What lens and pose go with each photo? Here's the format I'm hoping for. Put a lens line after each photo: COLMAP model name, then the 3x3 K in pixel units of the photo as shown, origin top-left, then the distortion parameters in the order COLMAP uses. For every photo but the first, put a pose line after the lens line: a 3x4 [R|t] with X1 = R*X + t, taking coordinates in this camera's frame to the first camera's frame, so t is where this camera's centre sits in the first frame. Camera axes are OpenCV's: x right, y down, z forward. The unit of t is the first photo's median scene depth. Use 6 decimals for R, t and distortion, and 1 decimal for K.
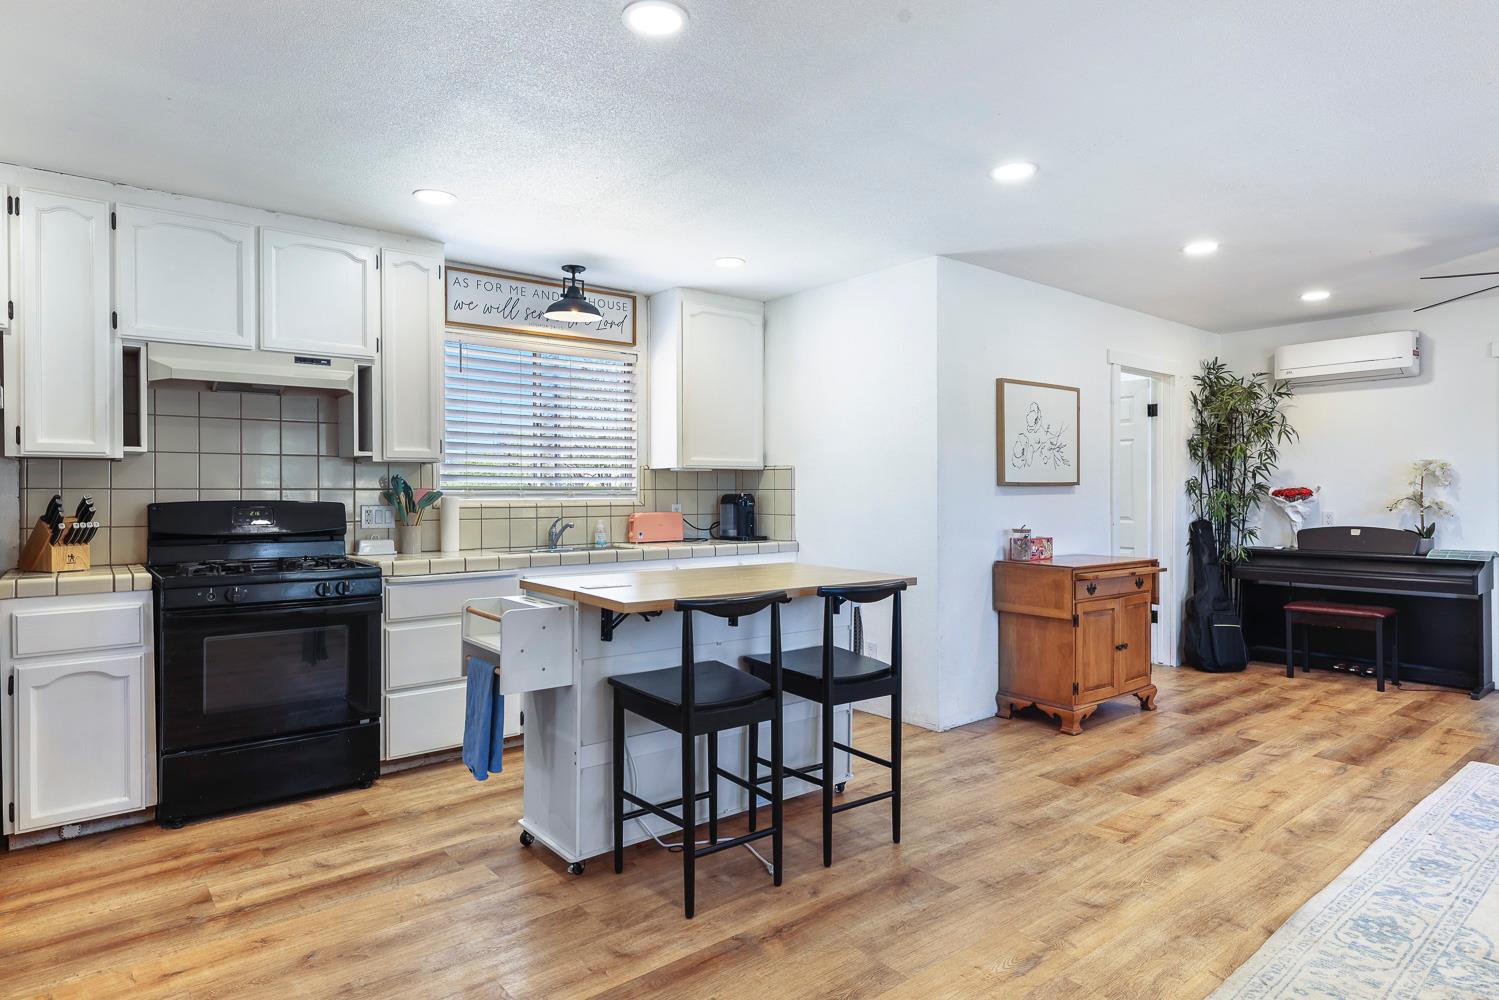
lens RADIAL K [[846.1, 0, 743.2], [0, 846.1, 494.5], [0, 0, 1]] dist [-0.001060, 0.000479]
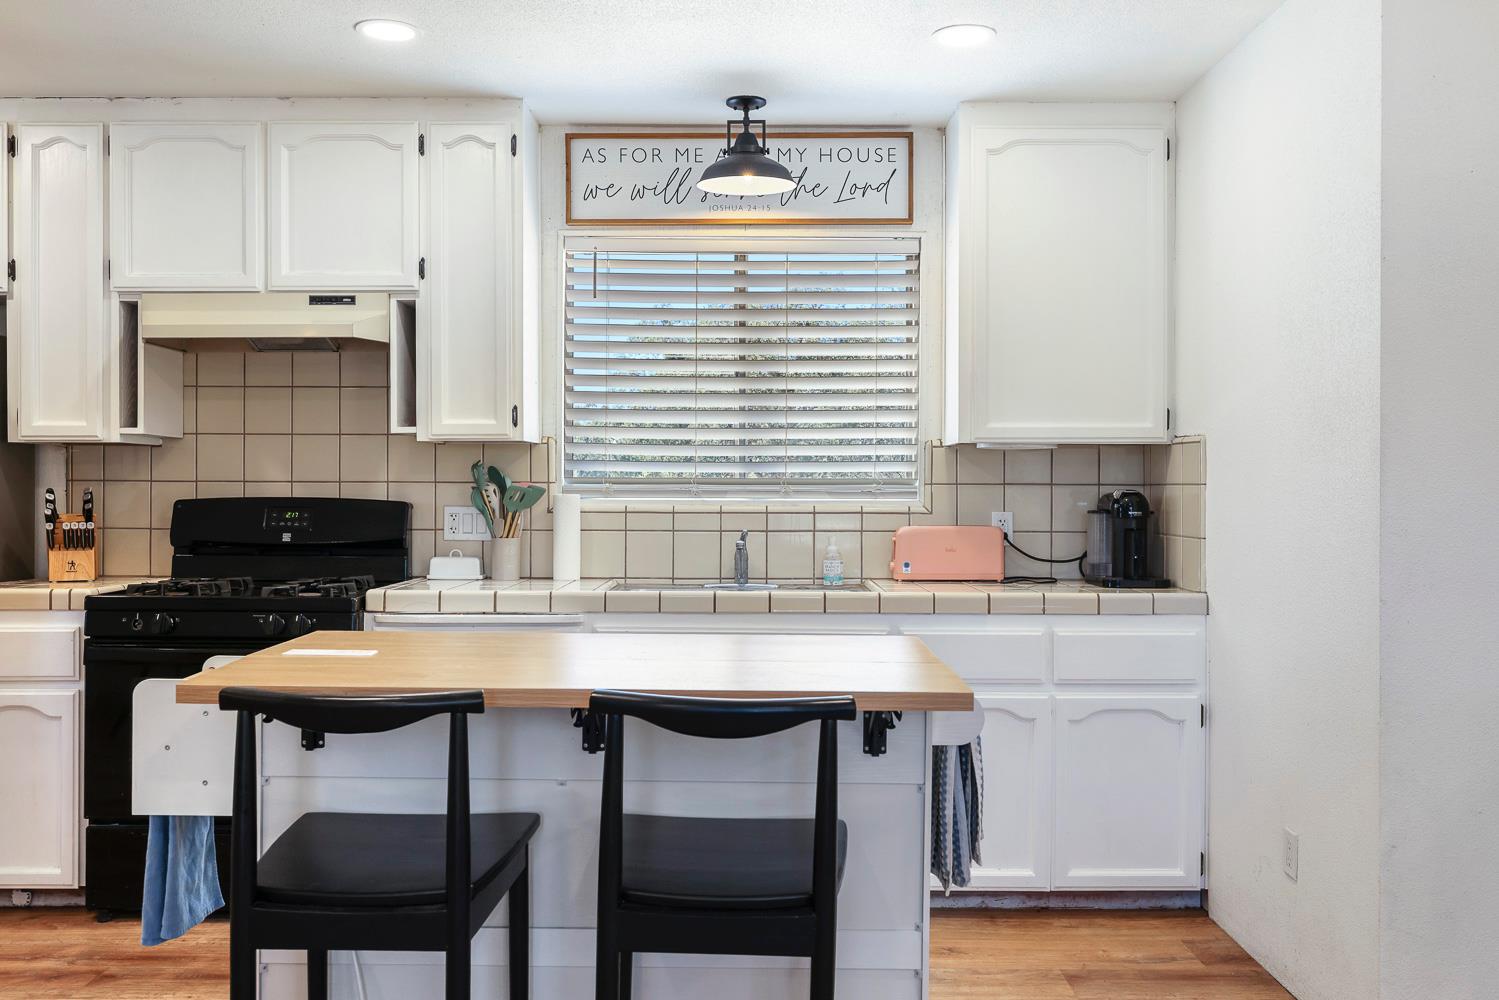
lens RADIAL K [[1324.6, 0, 754.2], [0, 1324.6, 495.0], [0, 0, 1]] dist [-0.003339, -0.004839]
pose [[0.778956, 0.006234, -0.627048, 0.470172], [-0.006274, 0.999978, 0.002149, -0.000002], [0.627048, 0.002260, 0.778978, 0.374468]]
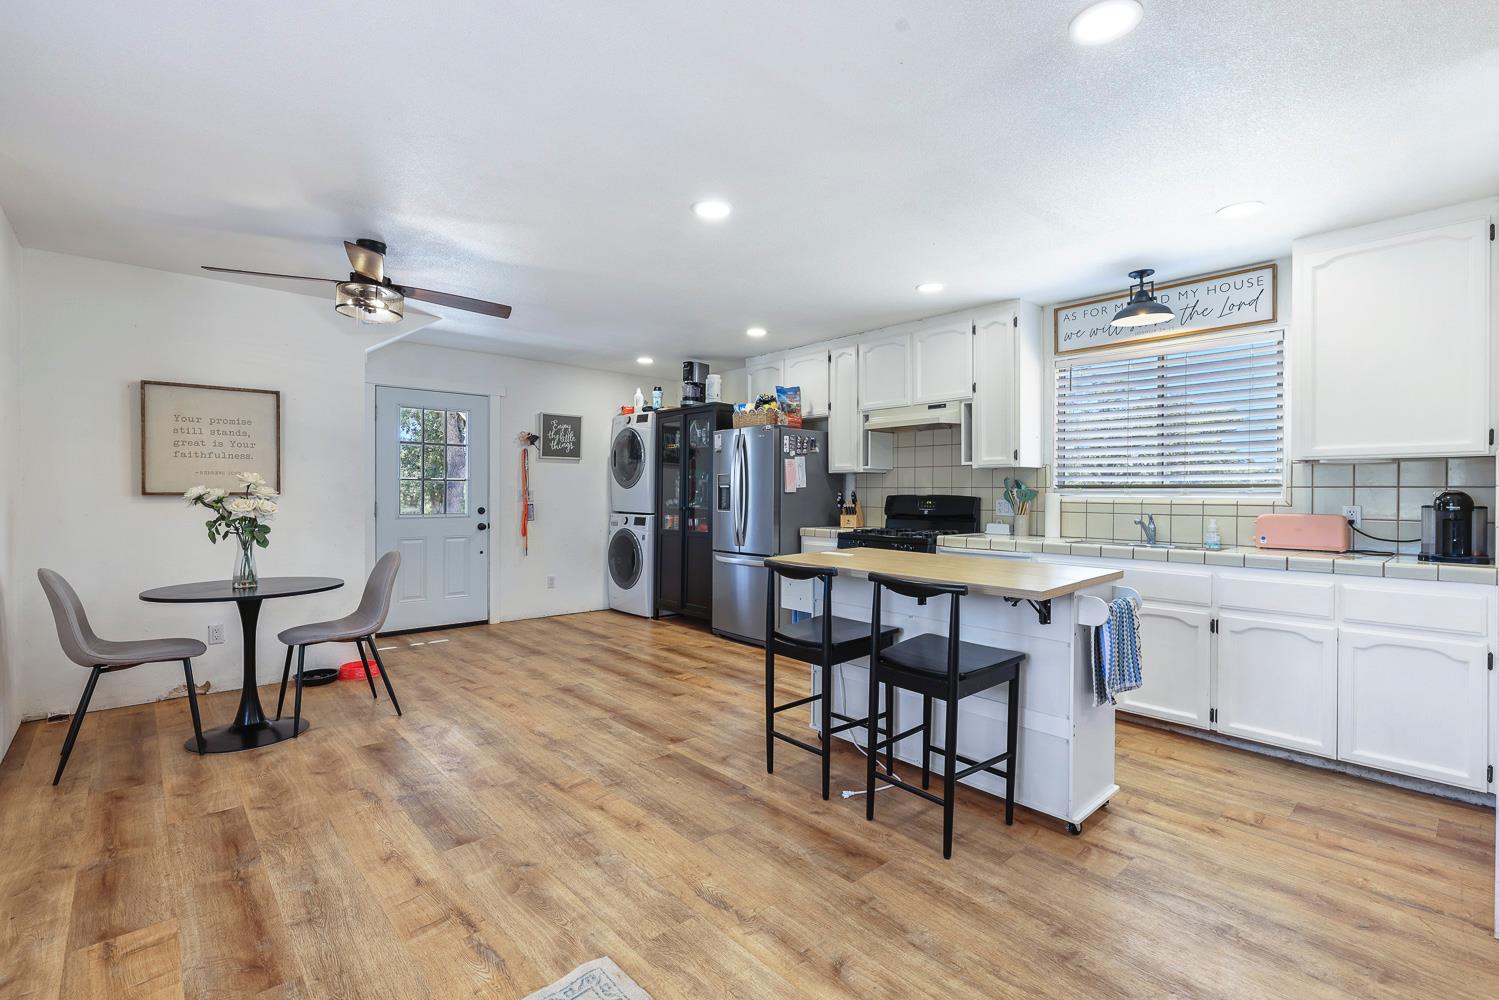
lens RADIAL K [[674.5, 0, 749.6], [0, 674.5, 496.8], [0, 0, 1]] dist [0.002403, 0.000053]
pose [[0.053638, 0.010205, -0.998508, 0.754105], [-0.005637, 0.999935, 0.009917, 0.000250], [0.998545, 0.005097, 0.053692, 0.603096]]
